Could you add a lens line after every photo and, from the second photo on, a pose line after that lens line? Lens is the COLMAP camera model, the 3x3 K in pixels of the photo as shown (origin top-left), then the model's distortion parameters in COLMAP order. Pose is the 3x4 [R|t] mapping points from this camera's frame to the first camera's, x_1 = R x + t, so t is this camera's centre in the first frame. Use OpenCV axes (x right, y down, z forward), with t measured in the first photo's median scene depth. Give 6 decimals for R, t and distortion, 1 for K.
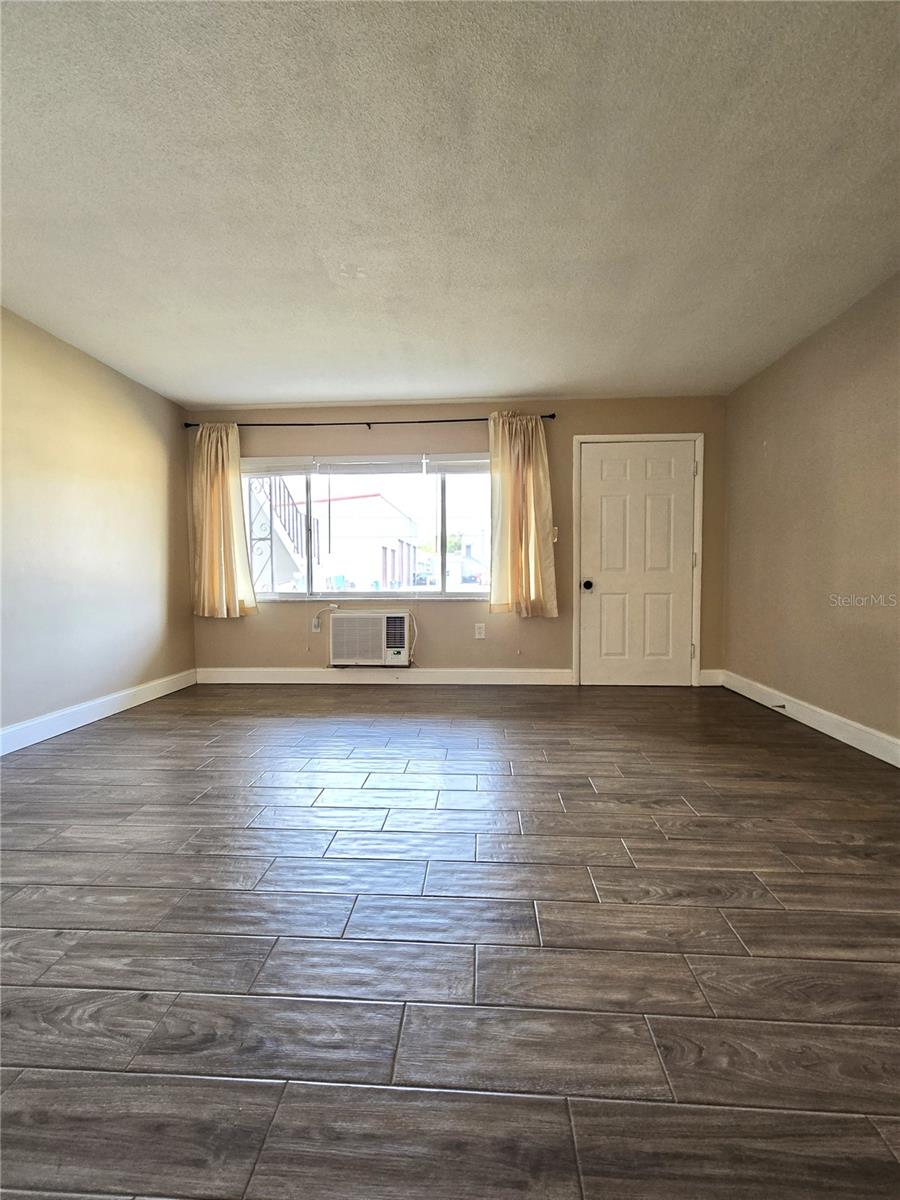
lens RADIAL K [[508.4, 0, 447.5], [0, 508.4, 598.1], [0, 0, 1]] dist [0.001248, -0.000667]
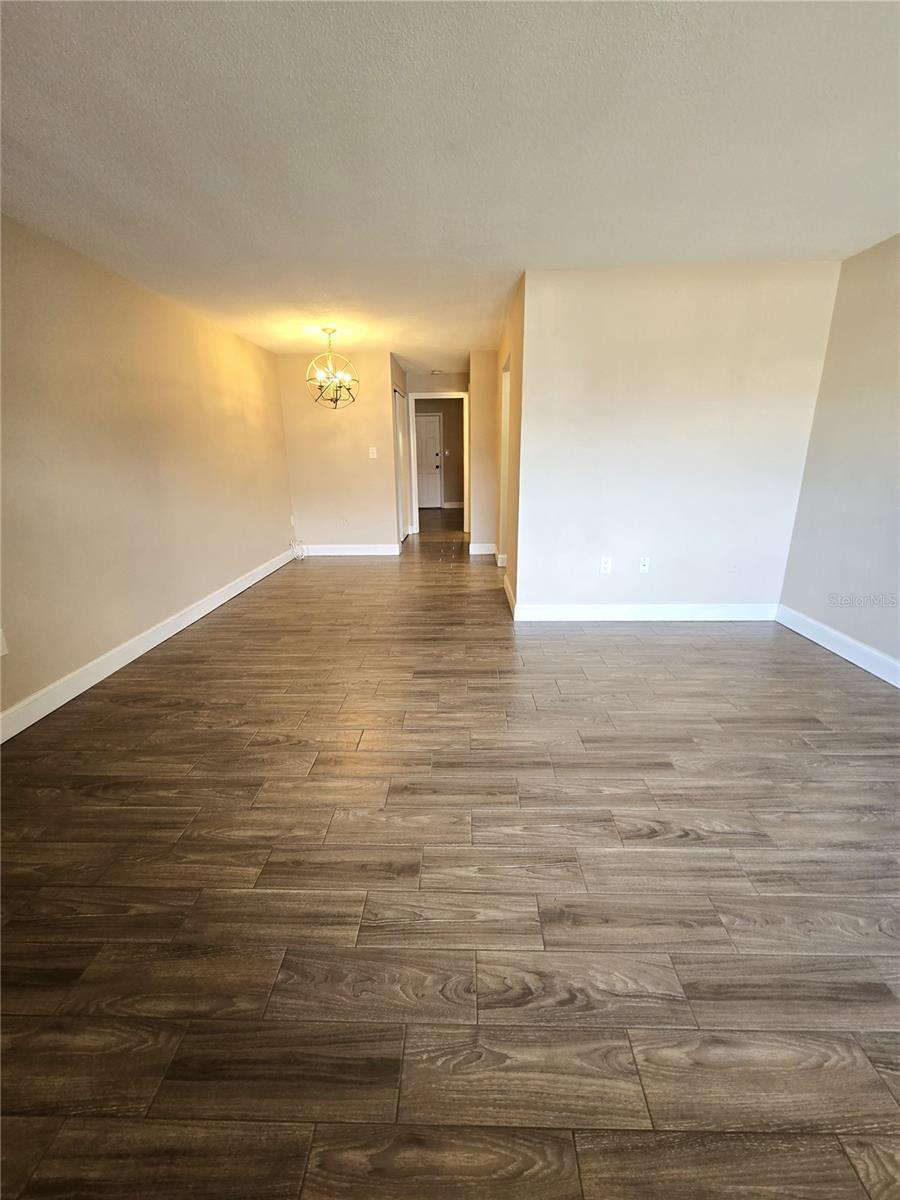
lens RADIAL K [[492.0, 0, 447.3], [0, 492.0, 594.2], [0, 0, 1]] dist [0.000363, -0.000094]
pose [[-0.999056, 0.027494, -0.033637, 0.052585], [0.015471, 0.948665, 0.315904, -0.220120], [0.040596, 0.315085, -0.948195, 1.735432]]
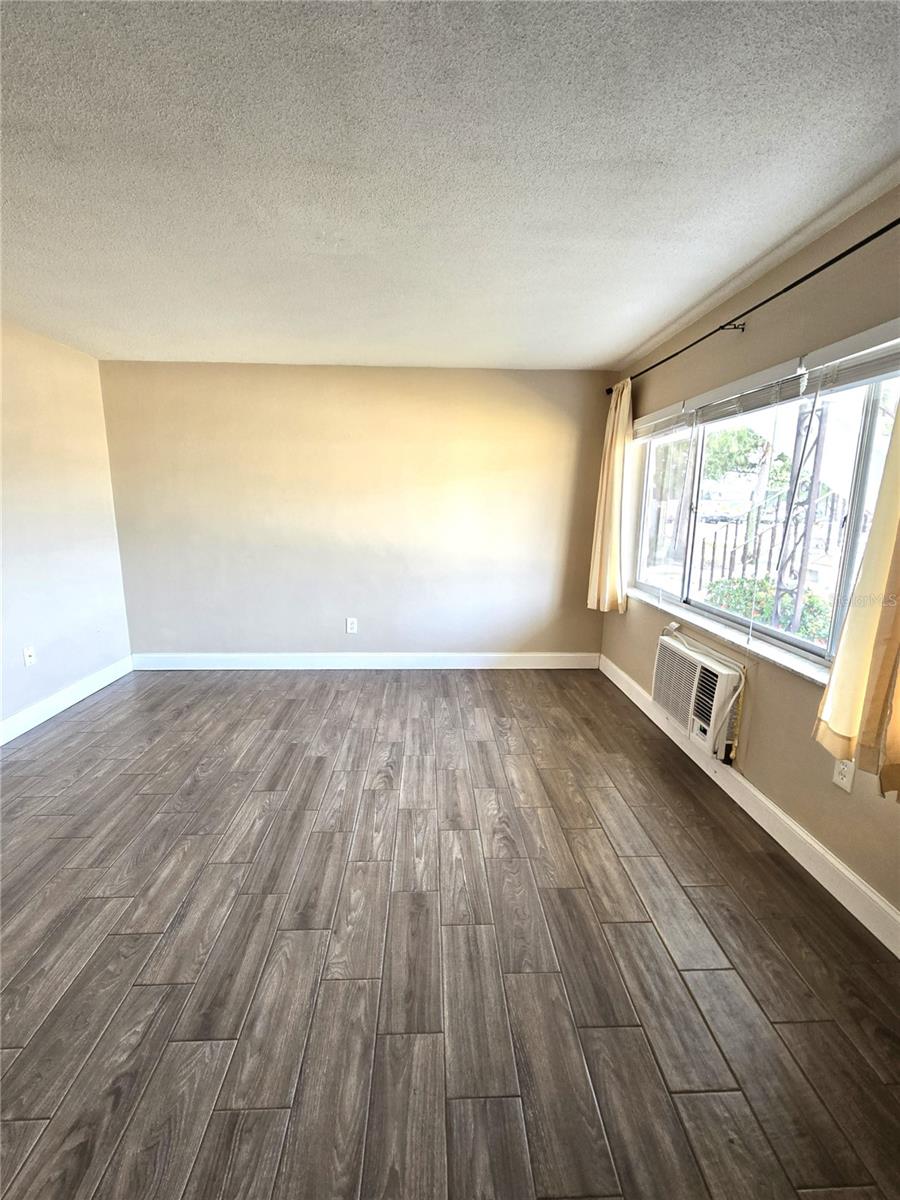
lens RADIAL K [[508.4, 0, 447.5], [0, 508.4, 598.1], [0, 0, 1]] dist [0.001248, -0.000667]
pose [[0.102622, 0.191544, -0.976104, 0.767286], [-0.048583, 0.981079, 0.187413, -0.254262], [0.993533, 0.028190, 0.109987, 1.163897]]
